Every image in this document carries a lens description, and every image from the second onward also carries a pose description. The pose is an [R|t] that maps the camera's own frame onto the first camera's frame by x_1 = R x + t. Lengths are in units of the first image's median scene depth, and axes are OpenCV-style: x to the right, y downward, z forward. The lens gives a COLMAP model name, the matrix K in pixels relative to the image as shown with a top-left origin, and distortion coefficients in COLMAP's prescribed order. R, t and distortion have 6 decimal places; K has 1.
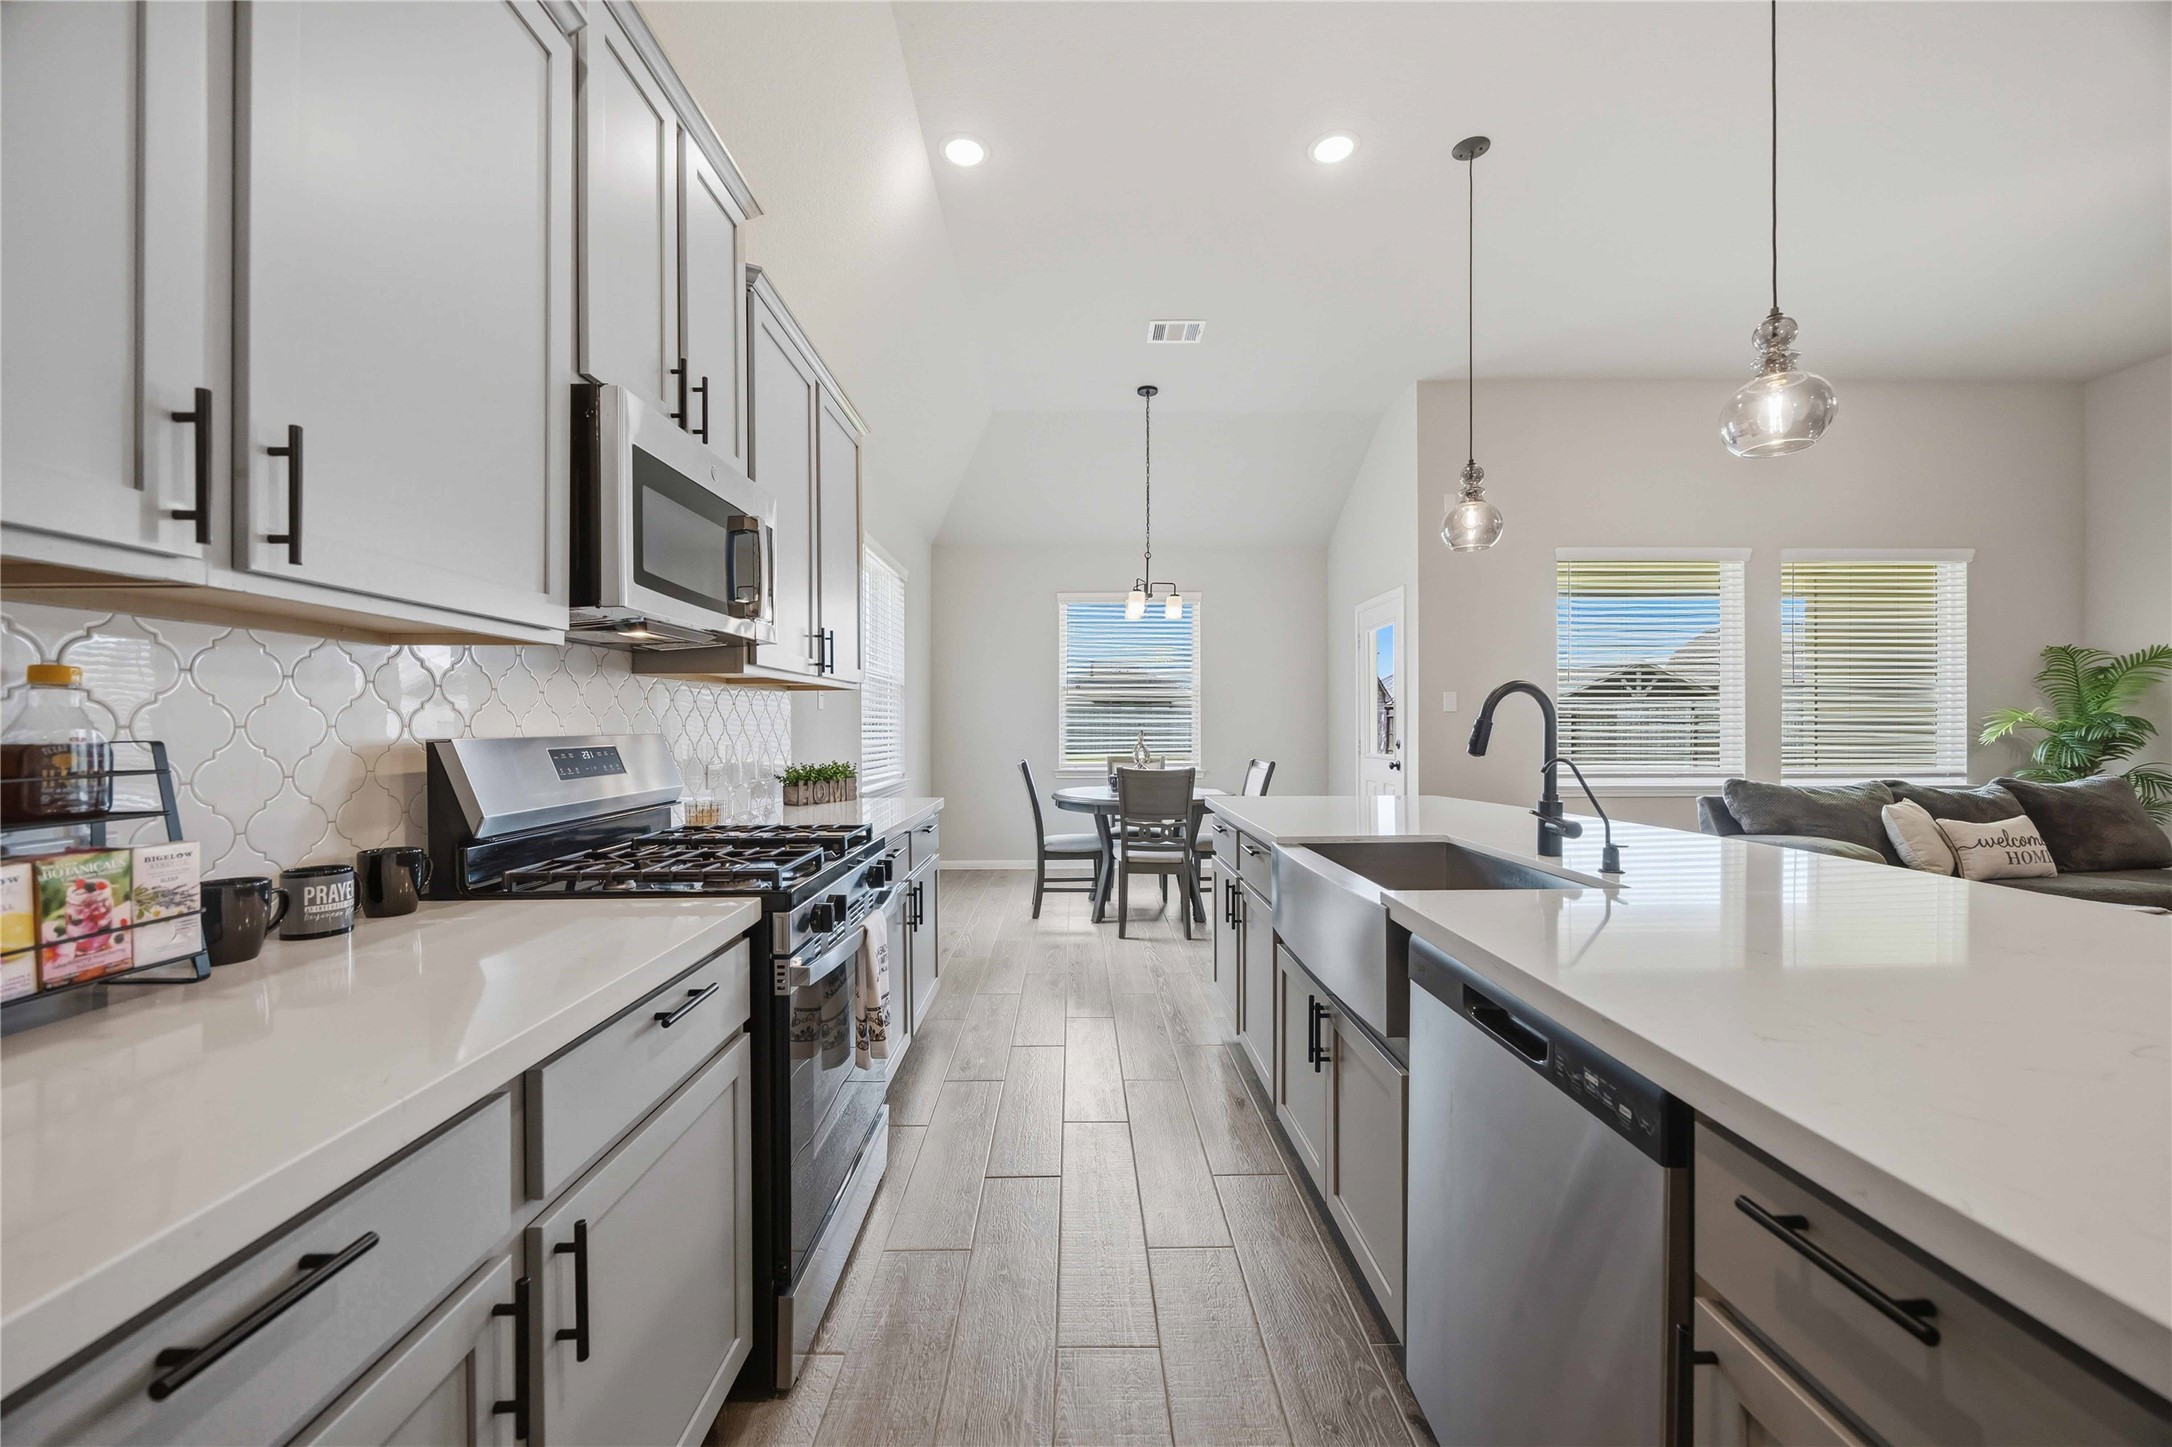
lens RADIAL K [[841.6, 0, 1090.4], [0, 841.6, 725.7], [0, 0, 1]] dist [0.000820, 0.000052]
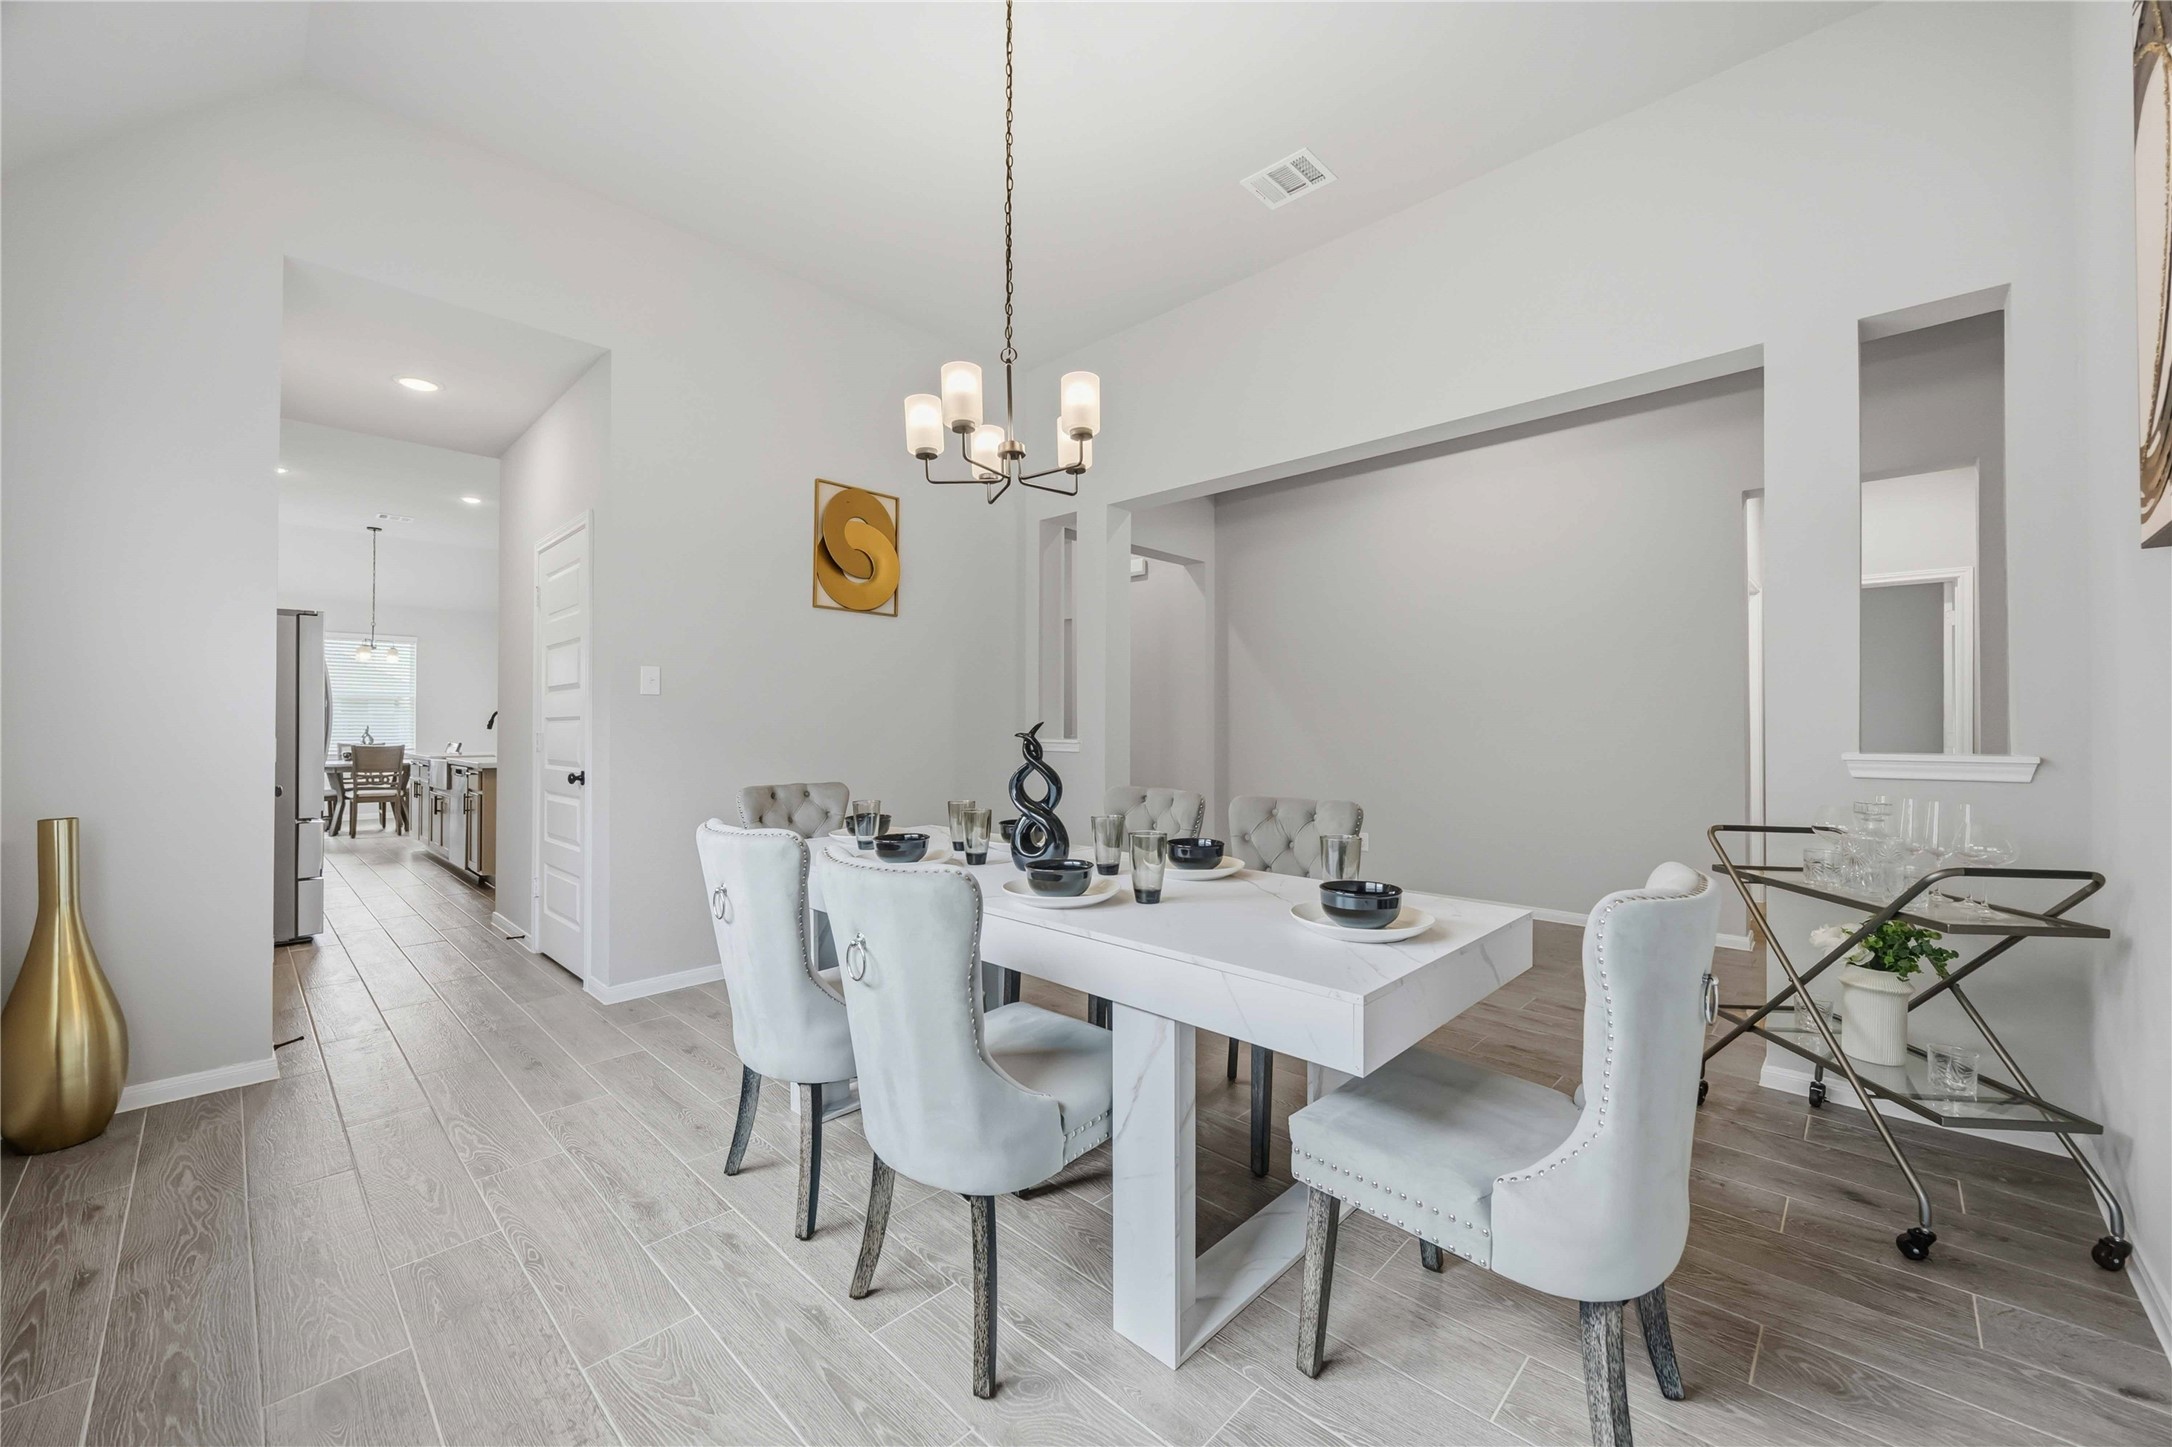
lens RADIAL K [[841.6, 0, 1095.8], [0, 841.6, 730.3], [0, 0, 1]] dist [0.000820, 0.000052]
pose [[0.703923, 0.009299, 0.710216, -0.129951], [-0.002950, 0.999944, -0.010169, 0.028349], [-0.710270, 0.005063, 0.703911, -1.460424]]
